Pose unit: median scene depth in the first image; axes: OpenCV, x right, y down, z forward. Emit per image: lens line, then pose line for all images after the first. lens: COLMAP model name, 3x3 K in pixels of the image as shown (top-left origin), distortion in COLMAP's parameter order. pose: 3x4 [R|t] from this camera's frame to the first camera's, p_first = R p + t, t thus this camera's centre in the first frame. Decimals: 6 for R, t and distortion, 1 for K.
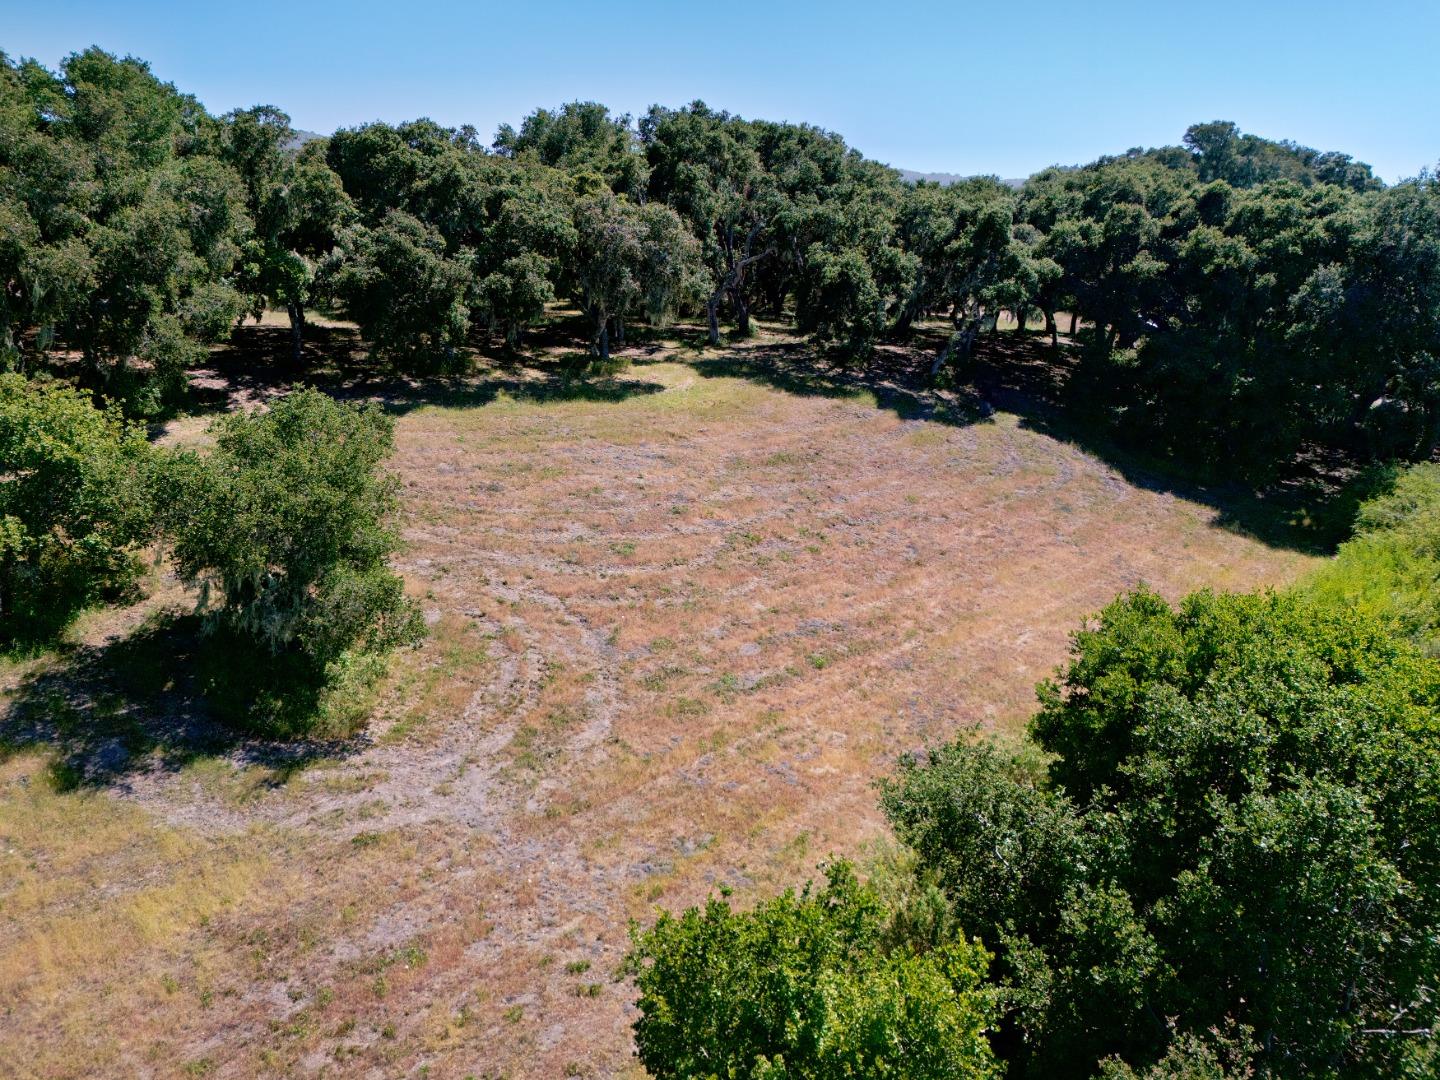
lens RADIAL K [[1061.7, 0, 724.9], [0, 1061.7, 541.5], [0, 0, 1]] dist [0.050788, -0.046413]
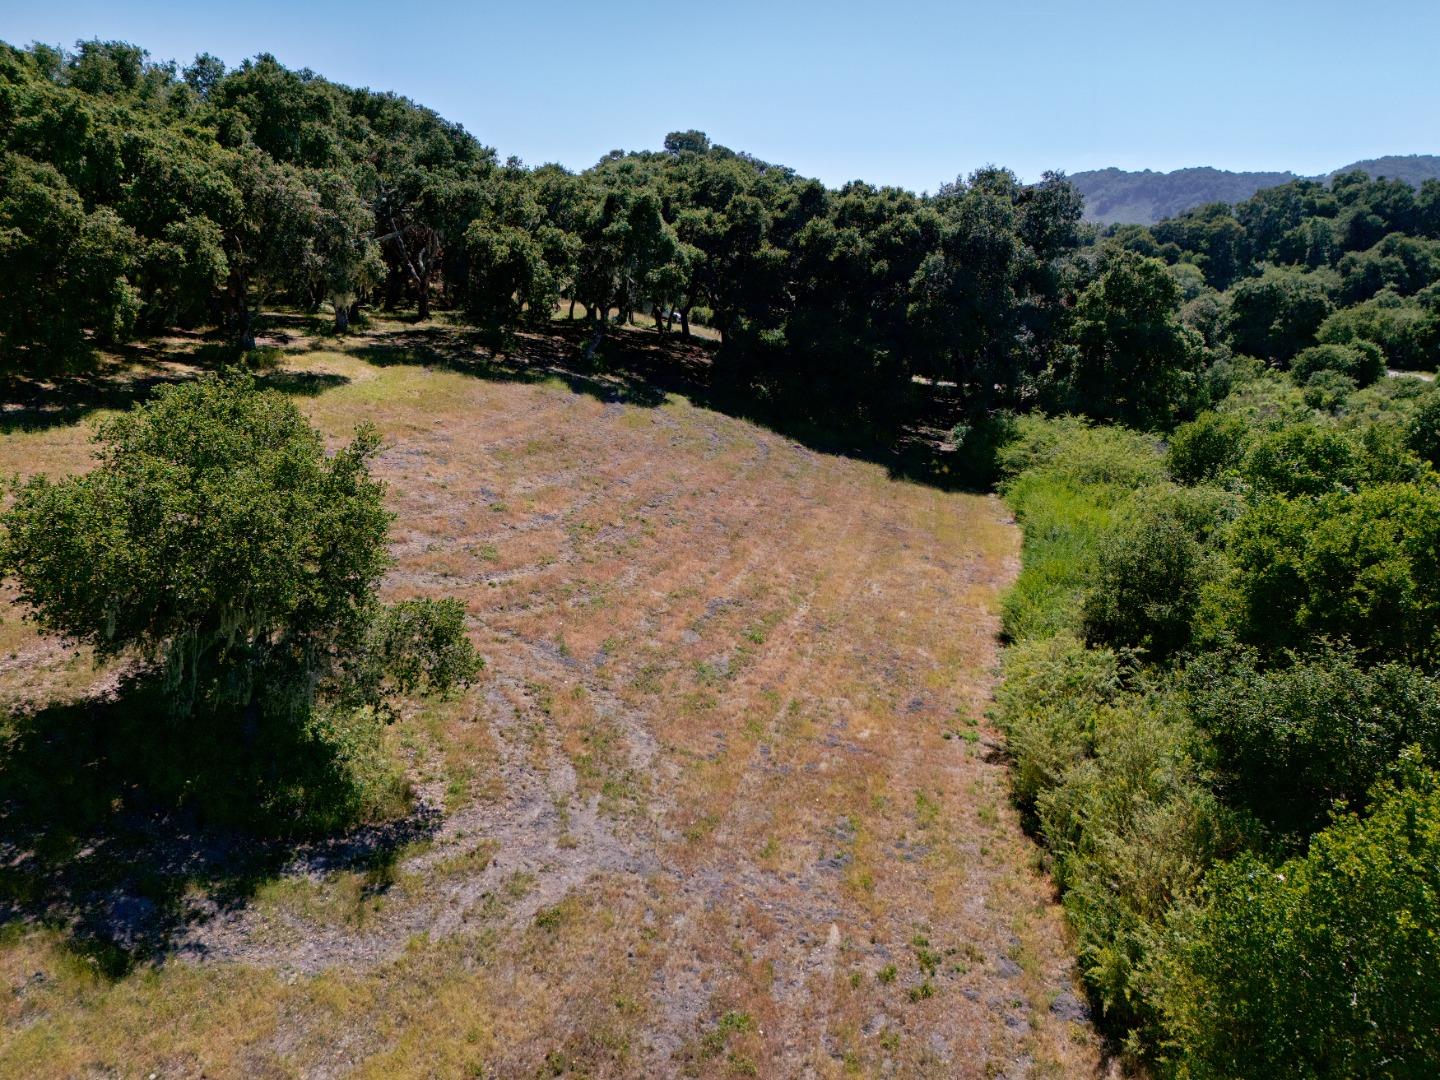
lens RADIAL K [[1061.7, 0, 724.9], [0, 1061.7, 541.5], [0, 0, 1]] dist [0.050788, -0.046413]
pose [[0.864817, -0.116010, 0.488502, -0.220900], [0.115723, 0.992801, 0.030901, -0.004447], [-0.488570, 0.029808, 0.872016, 0.087291]]
